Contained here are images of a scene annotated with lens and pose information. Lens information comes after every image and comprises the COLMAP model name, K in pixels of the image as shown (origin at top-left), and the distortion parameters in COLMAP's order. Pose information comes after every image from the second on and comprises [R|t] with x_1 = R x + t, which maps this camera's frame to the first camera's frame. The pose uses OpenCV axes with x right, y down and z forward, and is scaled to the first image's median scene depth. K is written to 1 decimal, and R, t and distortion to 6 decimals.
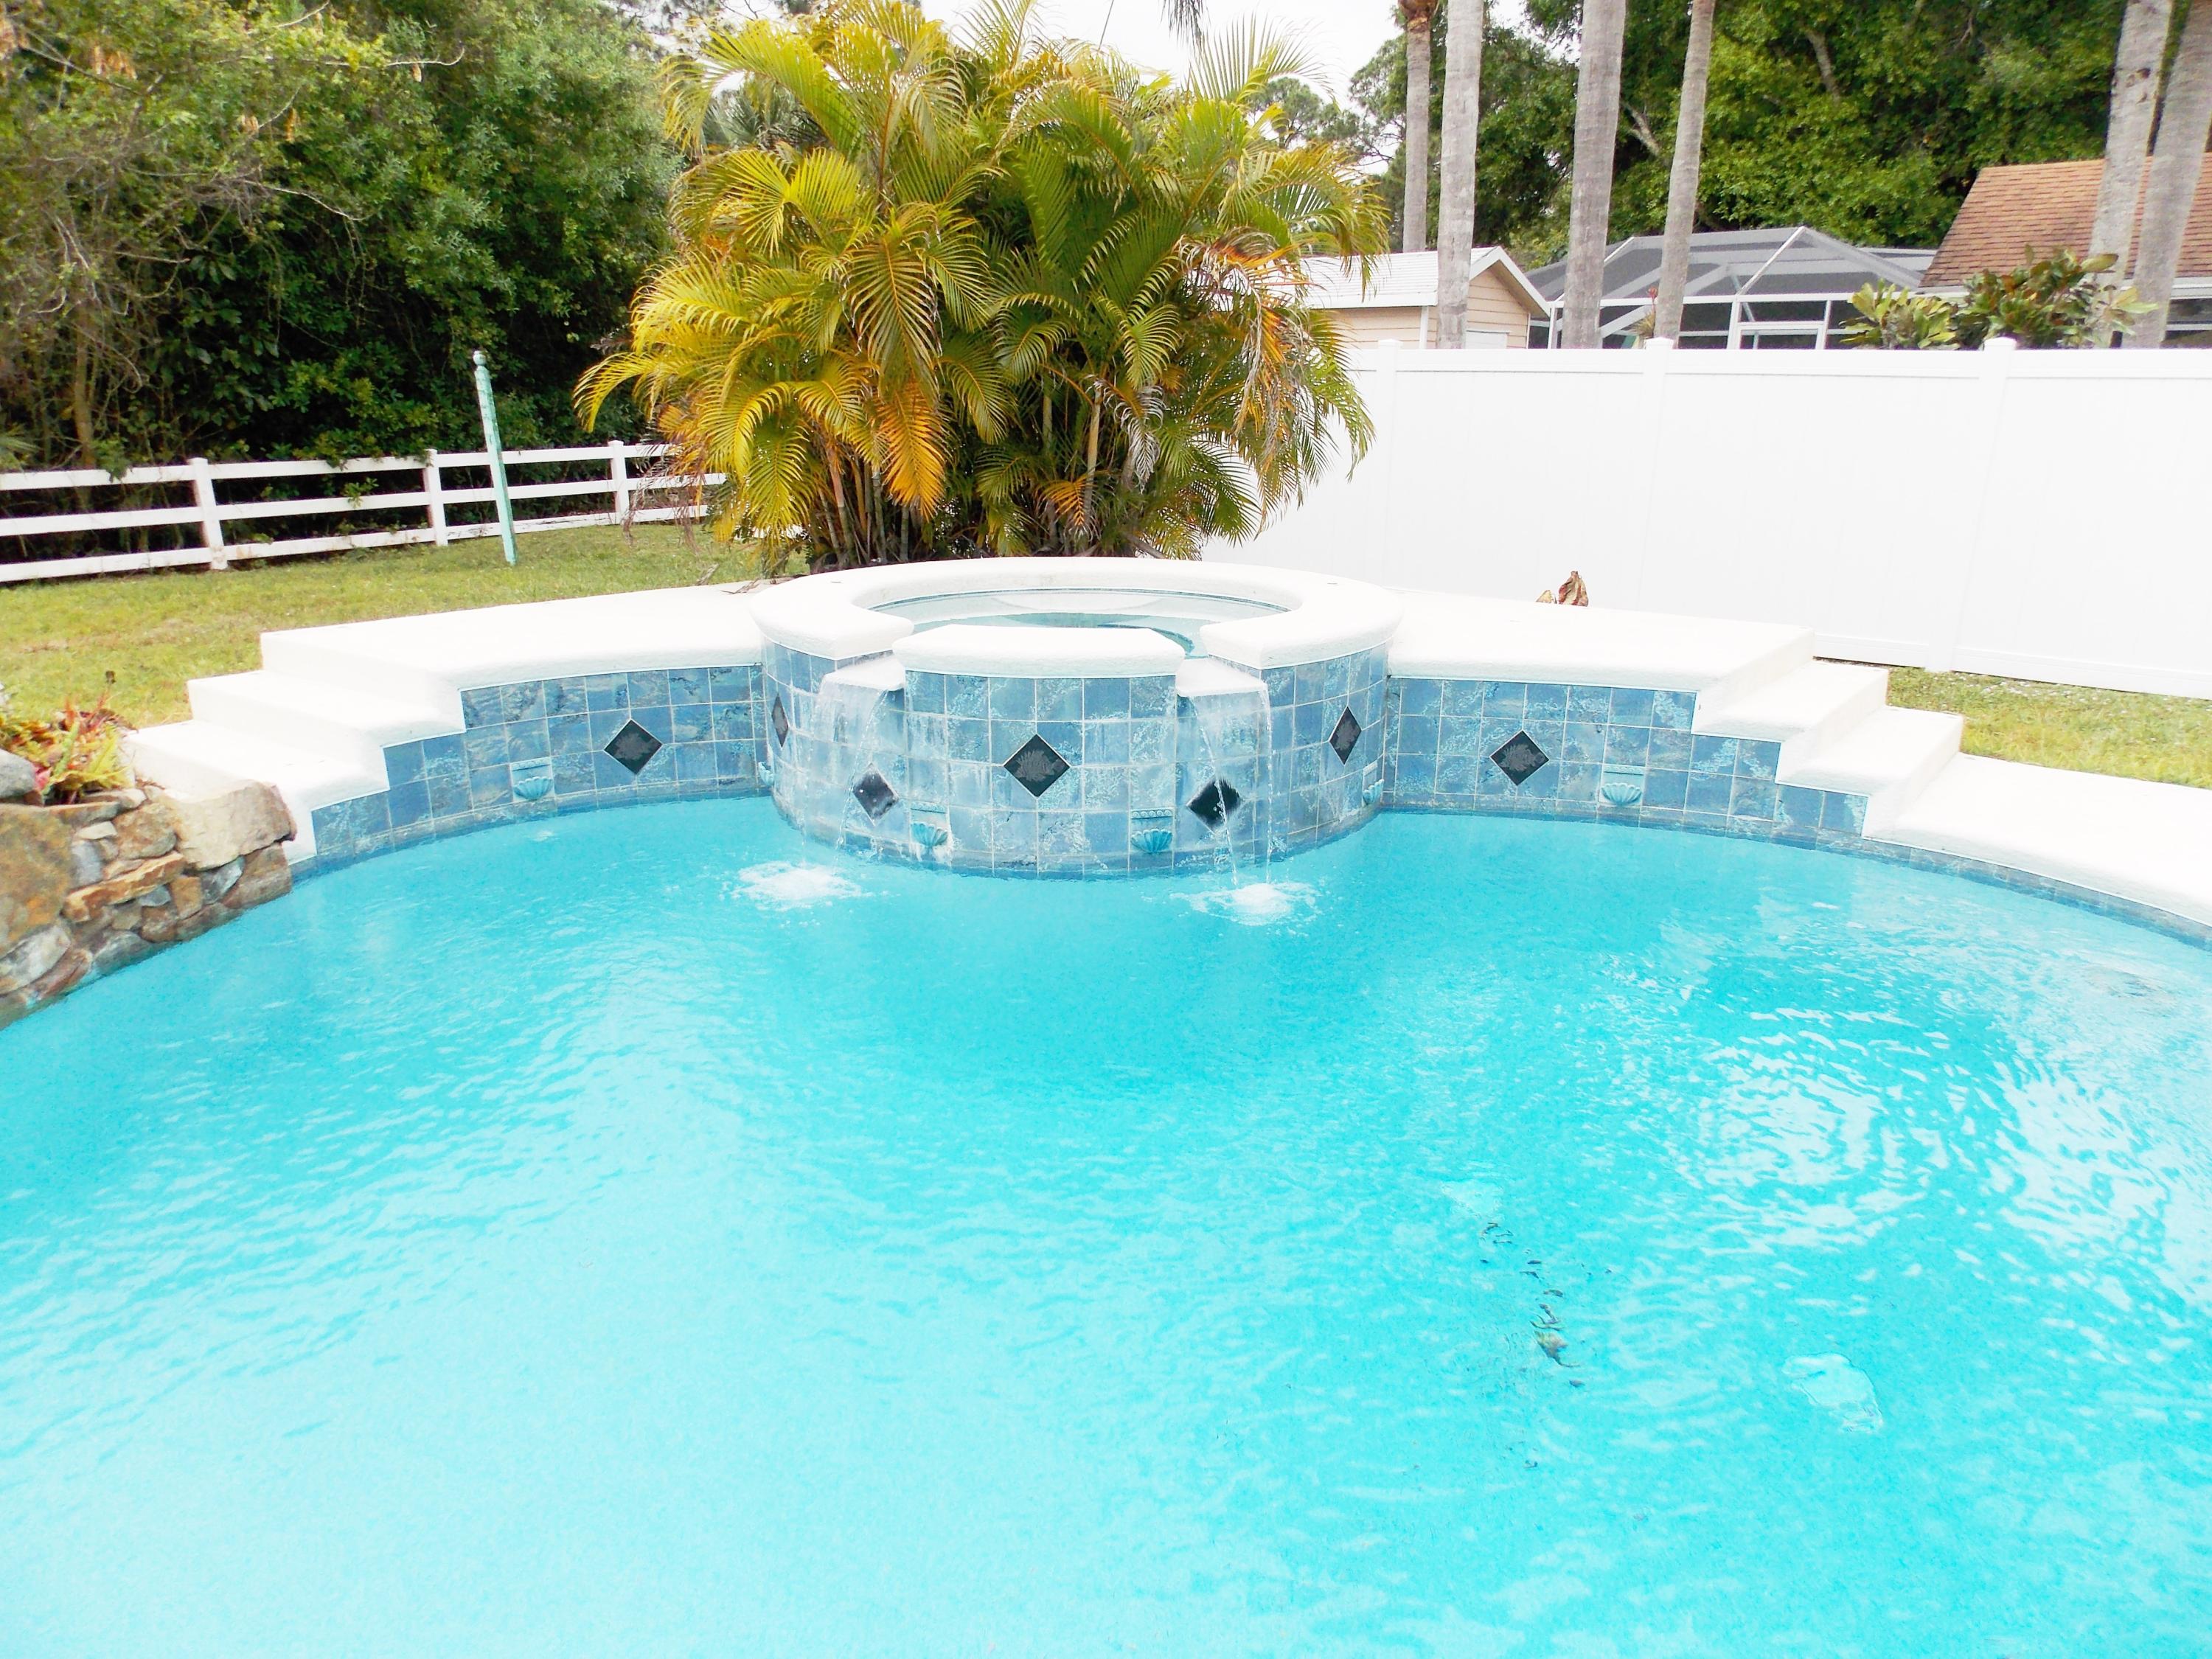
lens RADIAL K [[1446.8, 0, 1116.8], [0, 1446.8, 833.5], [0, 0, 1]] dist [0.005467, 0.000389]
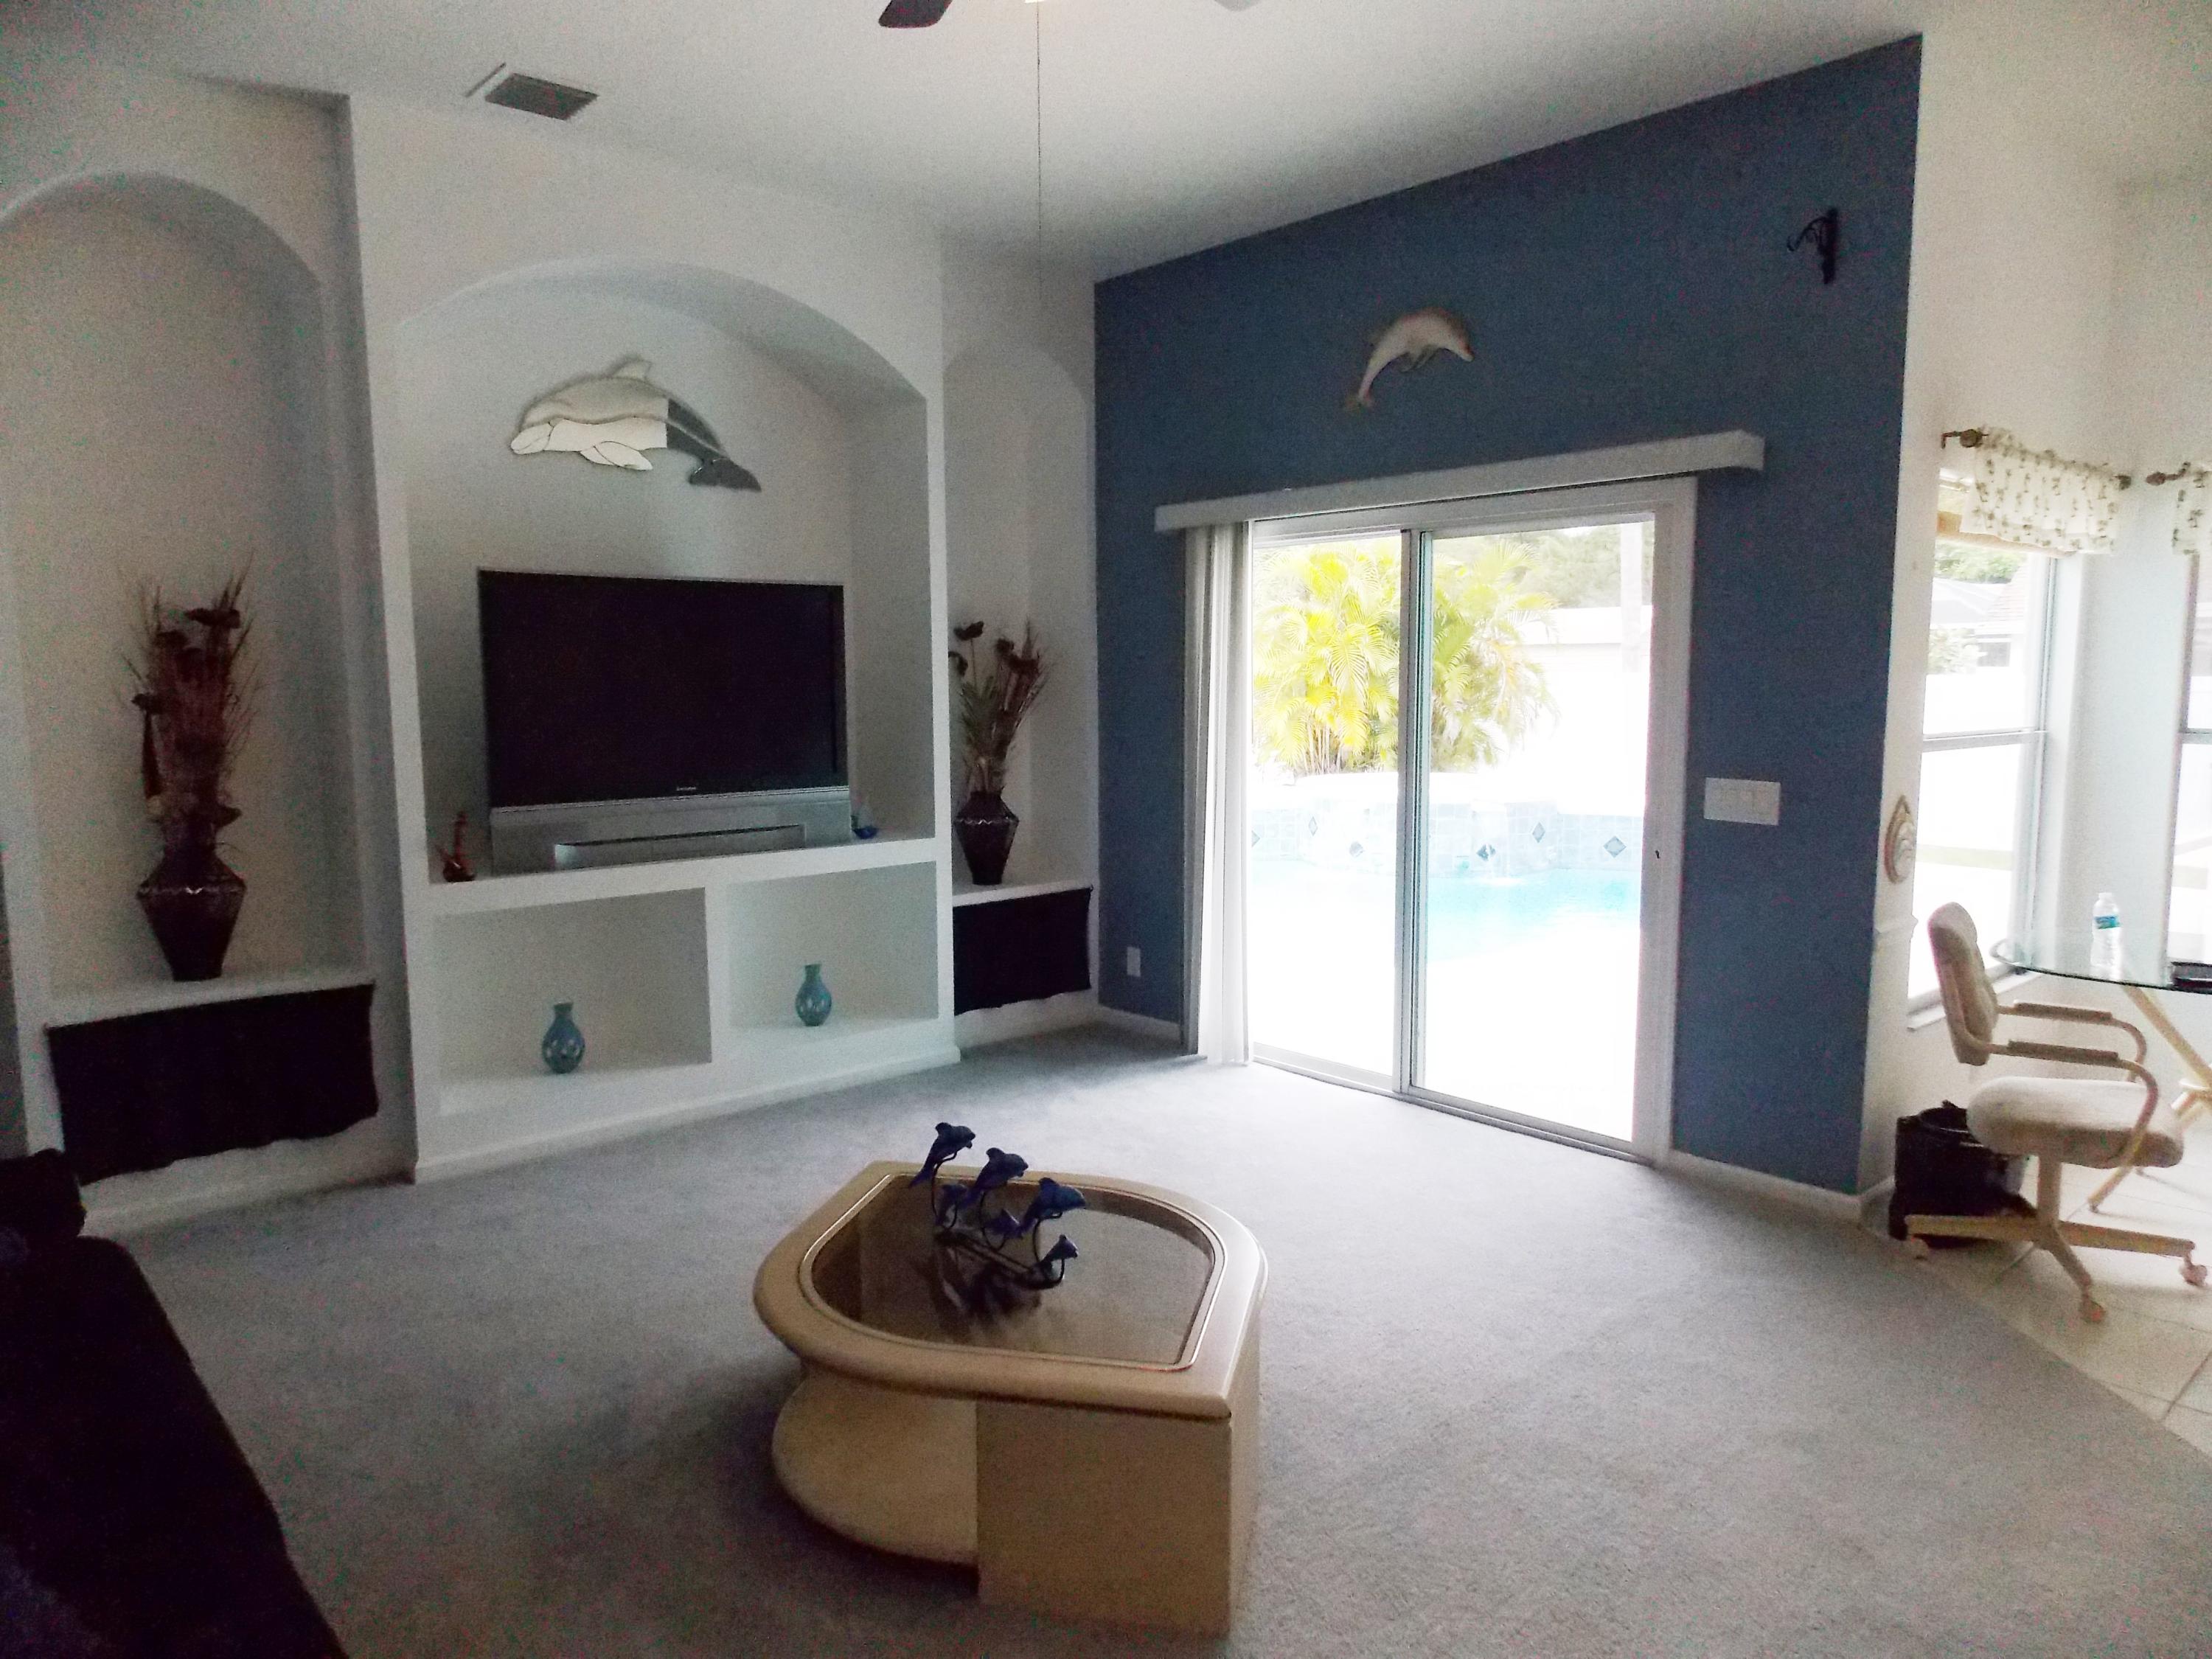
lens RADIAL K [[1446.8, 0, 1098.8], [0, 1446.8, 840.0], [0, 0, 1]] dist [0.005467, 0.000389]
pose [[0.980232, 0.012278, -0.197470, -0.094297], [-0.048209, 0.982813, -0.178197, 0.414408], [0.191888, 0.184194, 0.963977, -1.530054]]
